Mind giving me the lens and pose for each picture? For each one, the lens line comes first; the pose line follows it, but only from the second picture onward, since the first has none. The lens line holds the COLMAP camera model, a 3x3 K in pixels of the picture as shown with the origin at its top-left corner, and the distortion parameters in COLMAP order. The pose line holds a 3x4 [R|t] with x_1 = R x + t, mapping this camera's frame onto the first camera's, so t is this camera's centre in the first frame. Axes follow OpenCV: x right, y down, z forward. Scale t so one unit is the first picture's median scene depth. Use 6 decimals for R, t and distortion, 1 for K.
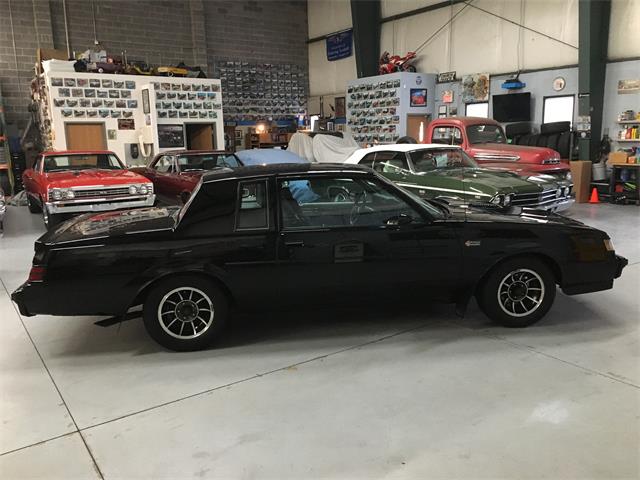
lens RADIAL K [[542.9, 0, 316.6], [0, 542.9, 241.3], [0, 0, 1]] dist [0.074859, -0.088968]
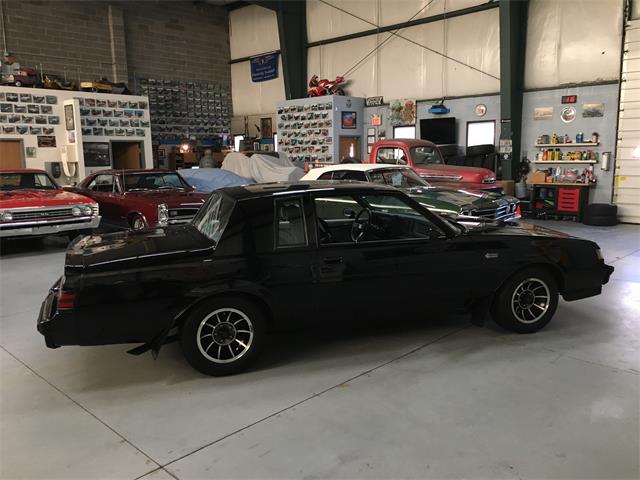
lens RADIAL K [[542.9, 0, 317.3], [0, 542.9, 239.8], [0, 0, 1]] dist [0.074859, -0.088968]
pose [[0.982716, -0.021072, 0.183914, -0.074346], [0.028403, 0.998900, -0.037320, 0.000997], [-0.182926, 0.041899, 0.982234, 0.006034]]
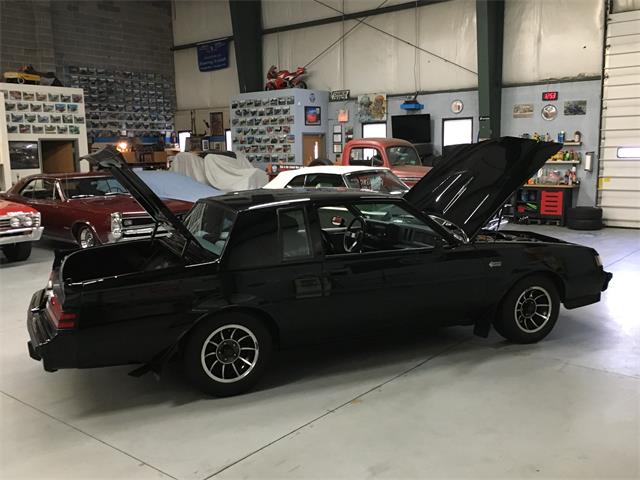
lens RADIAL K [[624.8, 0, 318.3], [0, 624.8, 239.2], [0, 0, 1]] dist [0.043787, 0.000000]
pose [[0.962265, -0.032644, 0.270150, -0.109862], [0.047709, 0.997640, -0.049386, -0.000153], [-0.267901, 0.060411, 0.961551, -0.016756]]
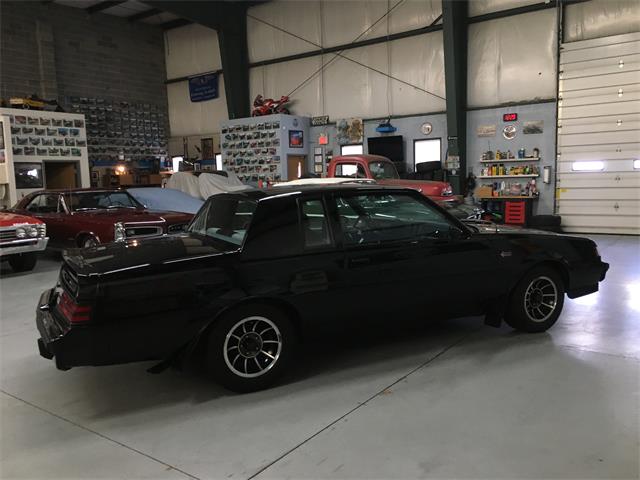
lens RADIAL K [[542.9, 0, 318.4], [0, 542.9, 240.0], [0, 0, 1]] dist [0.074859, -0.088968]
pose [[0.946874, -0.039808, 0.319131, -0.121281], [0.067833, 0.994707, -0.077184, 0.010367], [-0.314369, 0.094731, 0.944562, 0.035952]]
